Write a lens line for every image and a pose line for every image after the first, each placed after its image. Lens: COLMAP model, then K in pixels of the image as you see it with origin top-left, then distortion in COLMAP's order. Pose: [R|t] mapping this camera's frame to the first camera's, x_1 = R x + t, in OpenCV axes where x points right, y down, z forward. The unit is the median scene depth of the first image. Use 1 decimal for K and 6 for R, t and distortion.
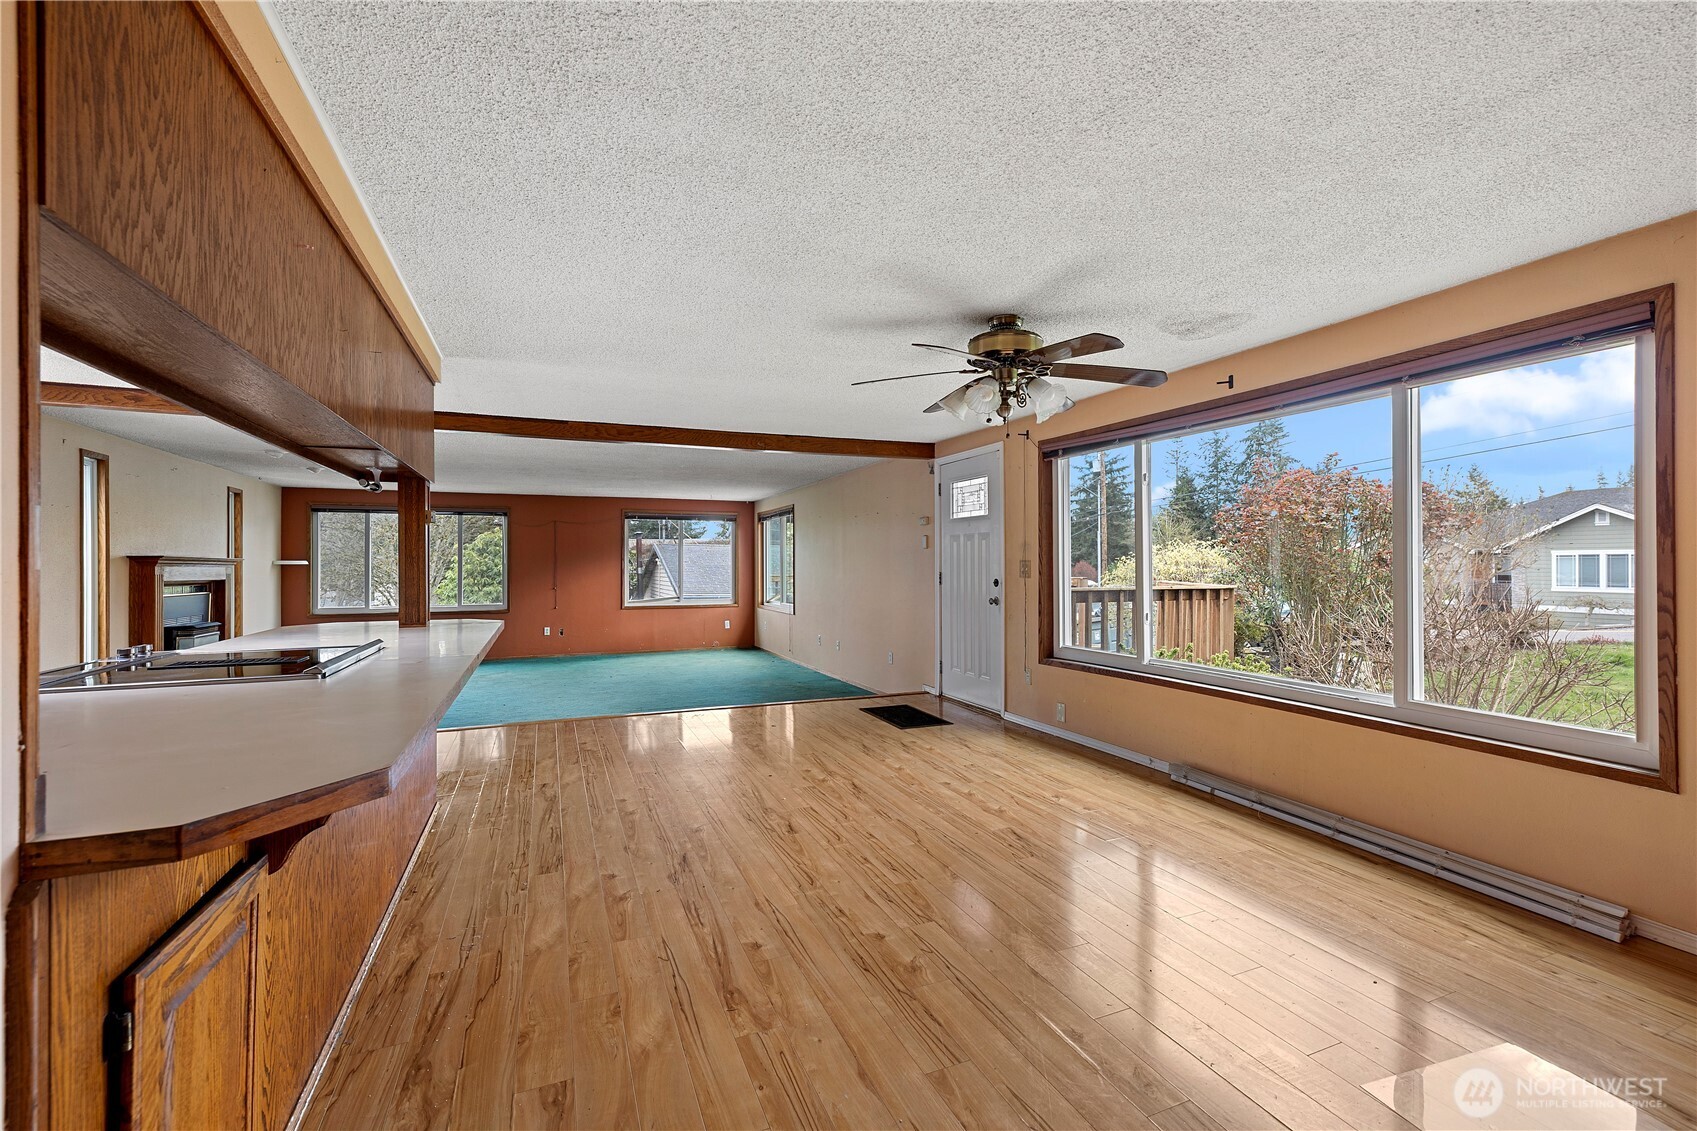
lens RADIAL K [[715.8, 0, 847.3], [0, 715.8, 562.8], [0, 0, 1]] dist [-0.000201, -0.000024]
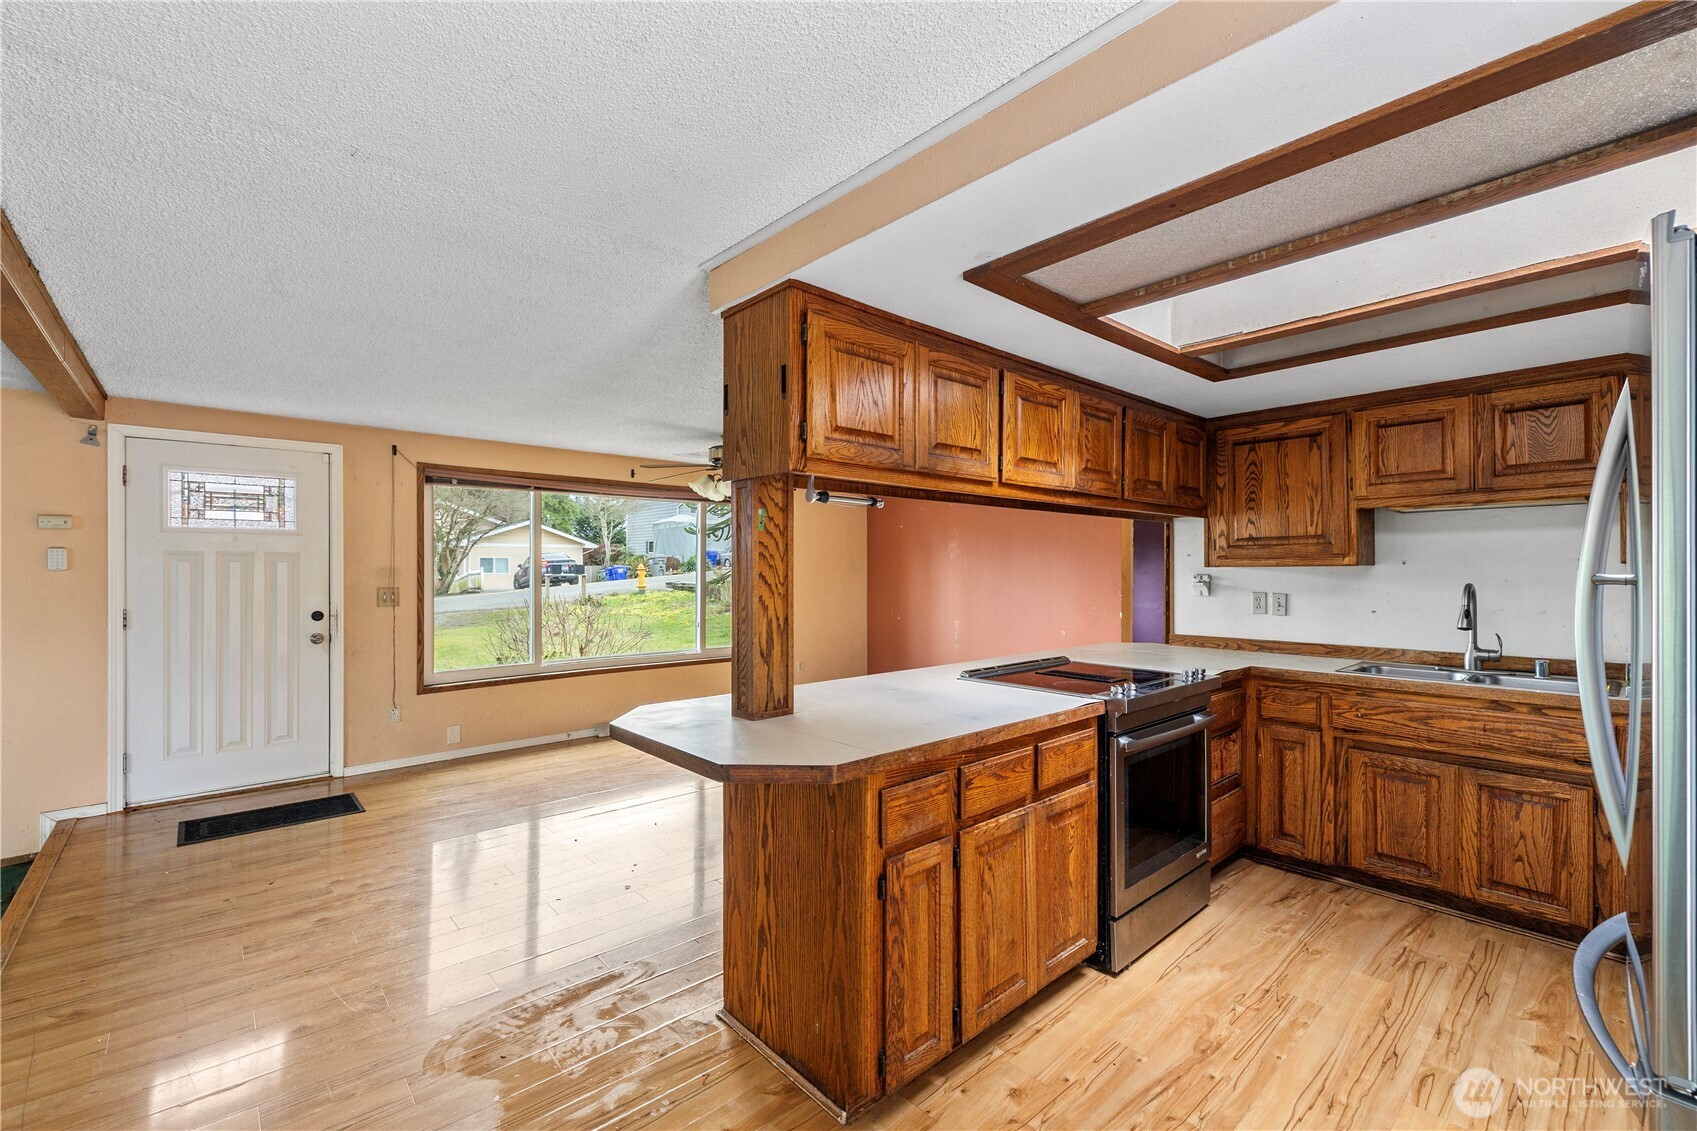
lens RADIAL K [[720.6, 0, 850.2], [0, 720.6, 567.0], [0, 0, 1]] dist [0.000637, 0.000110]
pose [[-0.329592, 0.003728, 0.944116, -0.850985], [0.001348, 0.999993, -0.003479, -0.026409], [-0.944123, 0.000126, -0.329595, 0.788798]]
